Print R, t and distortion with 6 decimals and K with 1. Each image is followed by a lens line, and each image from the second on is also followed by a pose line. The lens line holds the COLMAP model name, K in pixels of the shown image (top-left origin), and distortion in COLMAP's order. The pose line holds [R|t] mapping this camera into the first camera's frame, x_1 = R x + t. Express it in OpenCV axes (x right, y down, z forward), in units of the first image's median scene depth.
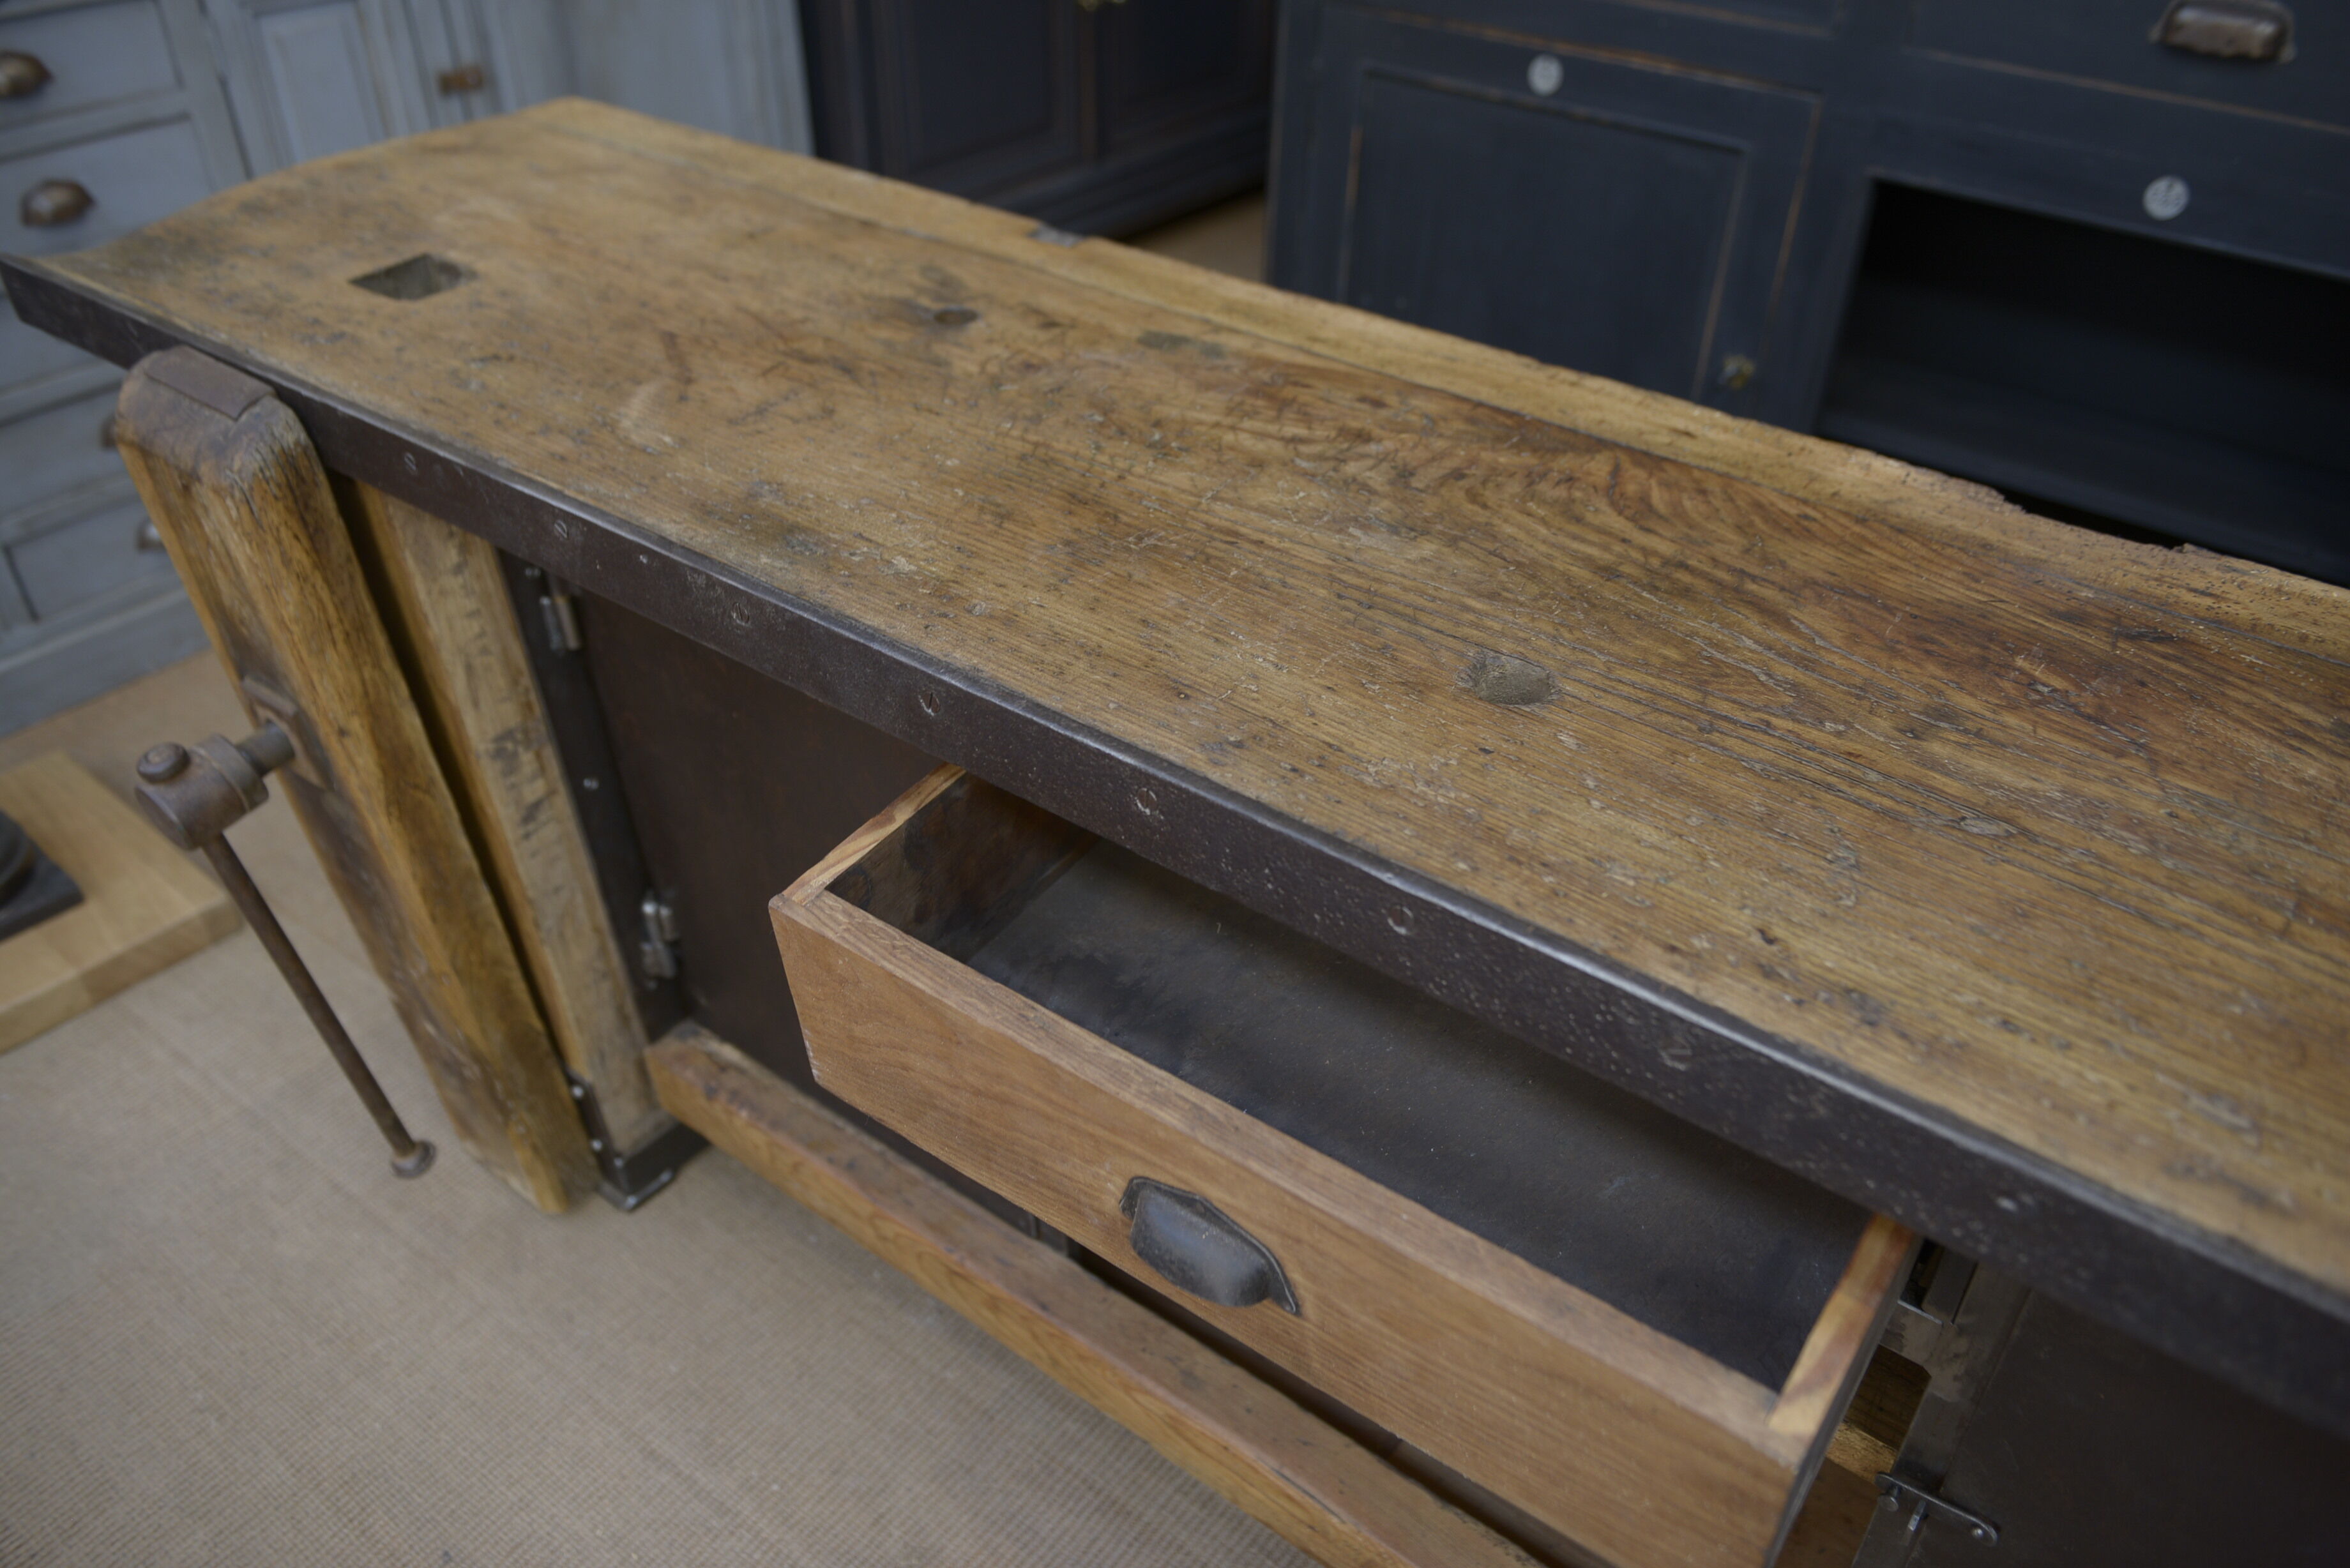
lens RADIAL K [[1792.4, 0, 1177.9], [0, 1792.4, 788.3], [0, 0, 1]] dist [-0.039471, 0.001435]
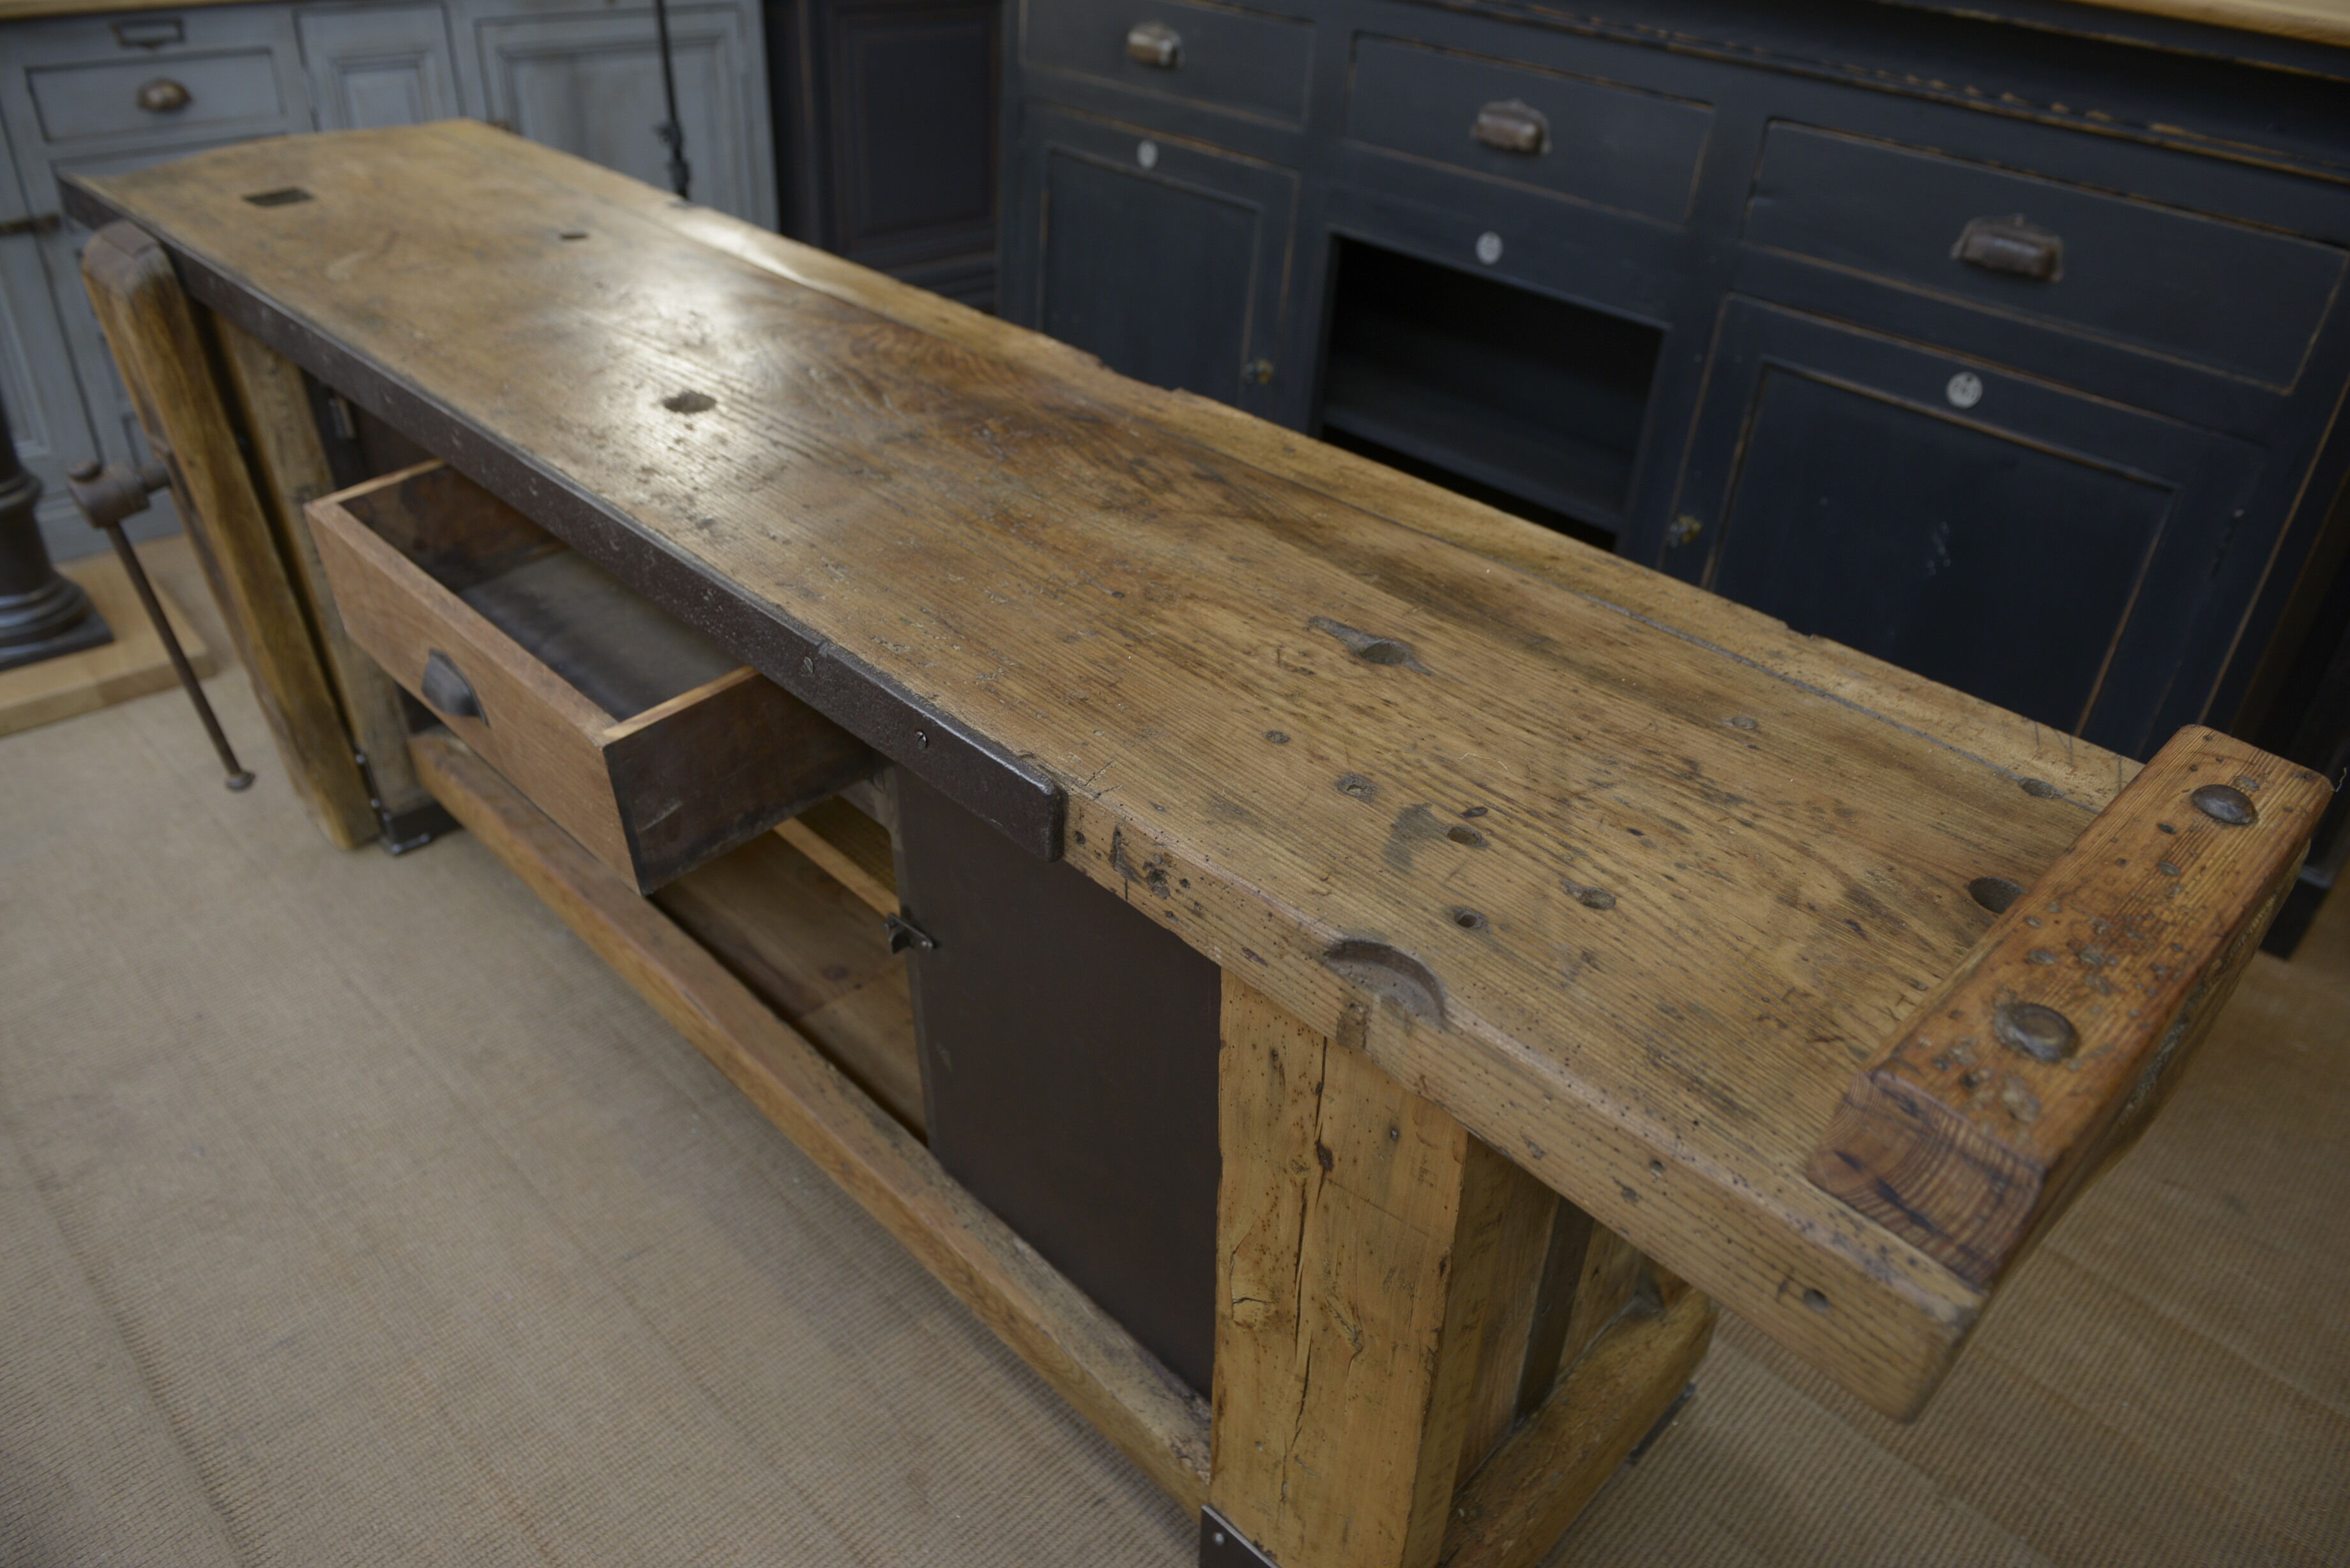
lens RADIAL K [[1640.5, 0, 1172.6], [0, 1640.5, 789.5], [0, 0, 1]] dist [-0.053374, 0.001483]
pose [[0.990347, 0.107583, -0.087394, 0.523274], [-0.112414, 0.992280, -0.052369, 0.217063], [0.081086, 0.061688, 0.994796, -0.331928]]
